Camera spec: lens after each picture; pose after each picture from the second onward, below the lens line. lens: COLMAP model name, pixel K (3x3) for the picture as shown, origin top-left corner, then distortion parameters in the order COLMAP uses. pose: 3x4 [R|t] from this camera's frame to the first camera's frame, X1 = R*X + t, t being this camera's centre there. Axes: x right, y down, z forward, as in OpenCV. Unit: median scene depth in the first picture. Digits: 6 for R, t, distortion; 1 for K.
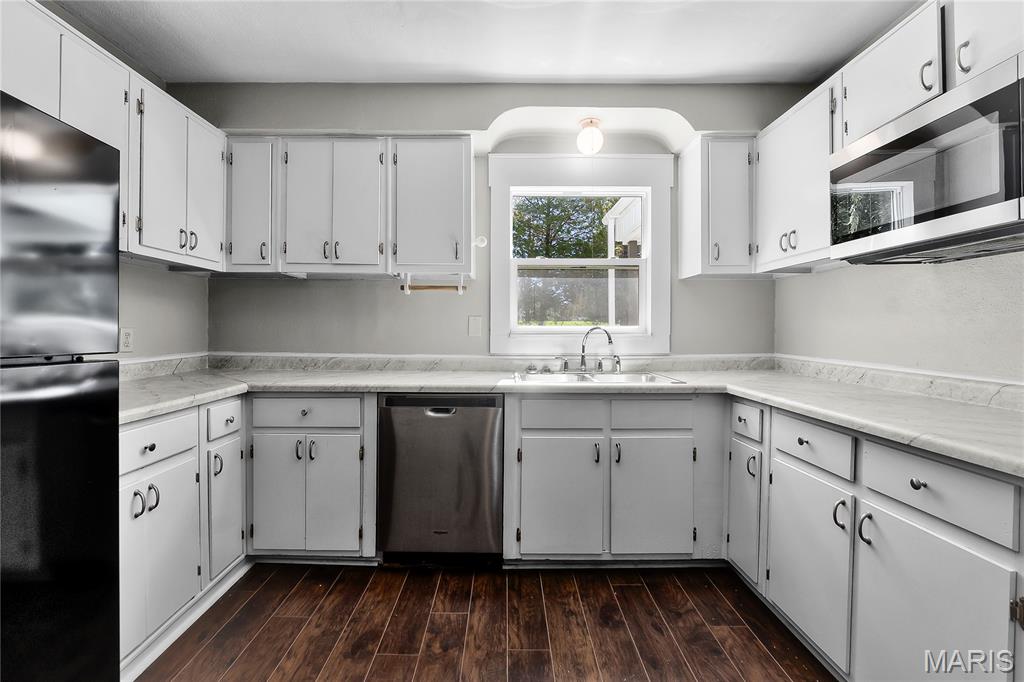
lens RADIAL K [[435.1, 0, 500.9], [0, 435.1, 330.7], [0, 0, 1]] dist [-0.003262, -0.001761]
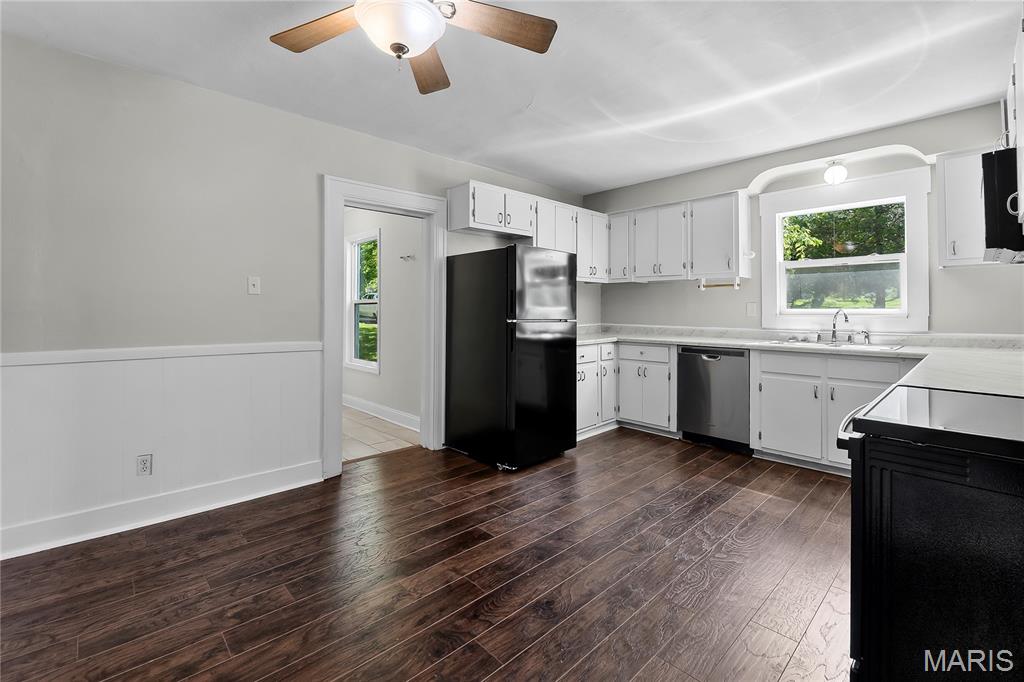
lens RADIAL K [[435.1, 0, 499.3], [0, 435.1, 302.4], [0, 0, 1]] dist [-0.003262, -0.001761]
pose [[0.680244, -0.015057, -0.732831, 0.579865], [-0.000739, 0.999774, -0.021229, -0.002550], [0.732985, 0.014983, 0.680080, -0.859081]]
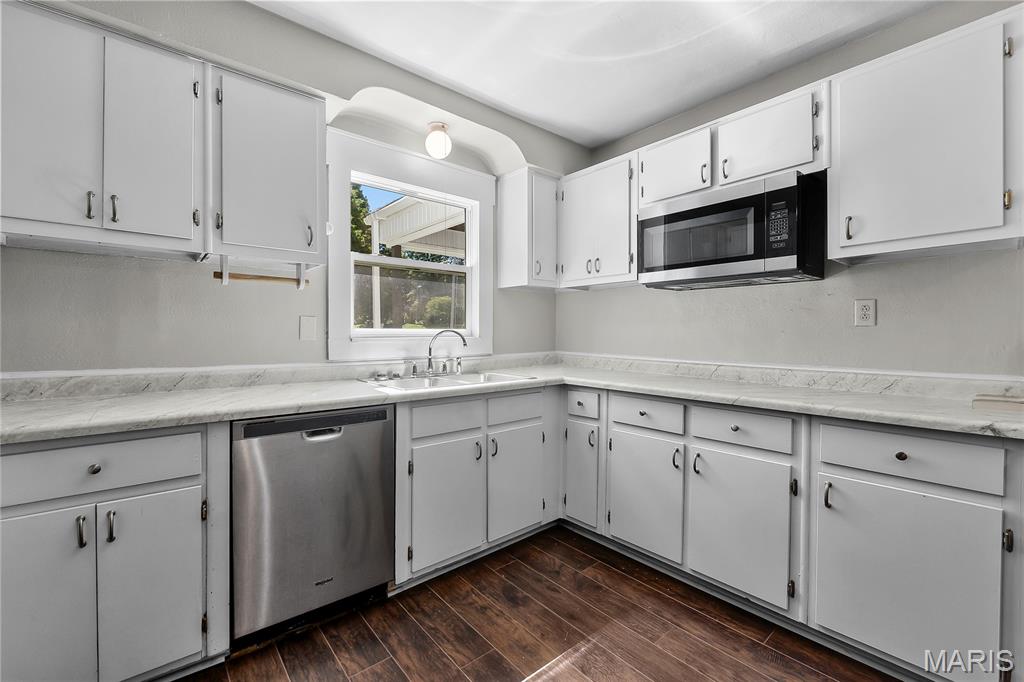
lens RADIAL K [[435.1, 0, 499.7], [0, 435.1, 335.6], [0, 0, 1]] dist [-0.003262, -0.001761]
pose [[0.765478, -0.005038, 0.643442, -0.402894], [0.000397, 0.999973, 0.007357, -0.003268], [-0.643462, -0.005376, 0.765459, 0.165736]]
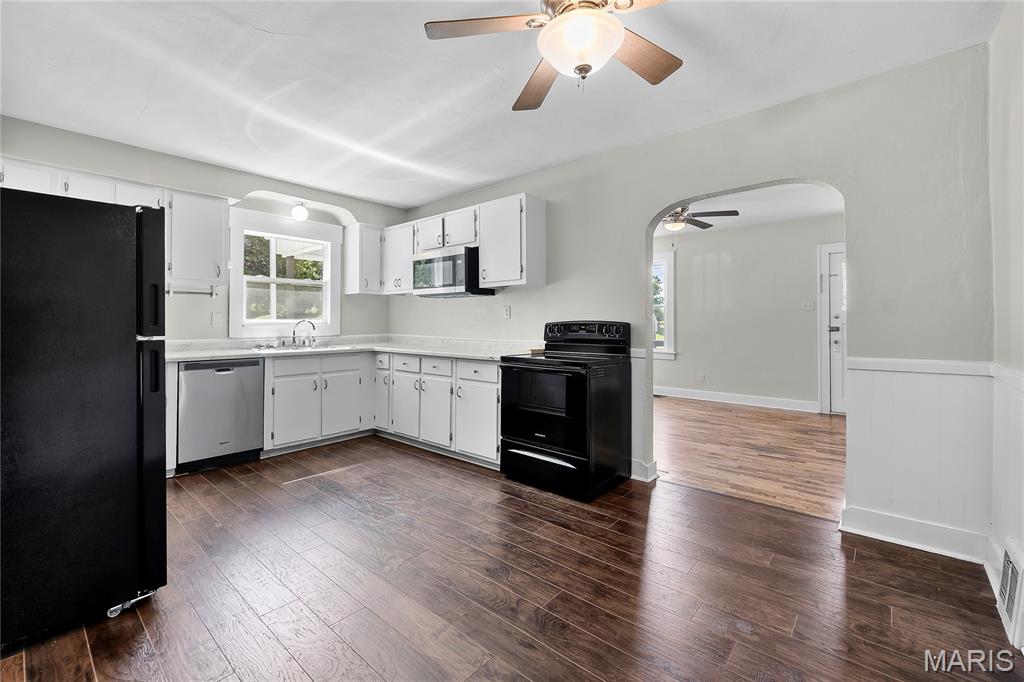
lens RADIAL K [[435.1, 0, 496.9], [0, 435.1, 315.2], [0, 0, 1]] dist [-0.003262, -0.001761]
pose [[0.654868, 0.012006, 0.755648, -0.707040], [-0.000130, 0.999876, -0.015774, -0.001072], [-0.755743, 0.010231, 0.654788, -0.873003]]
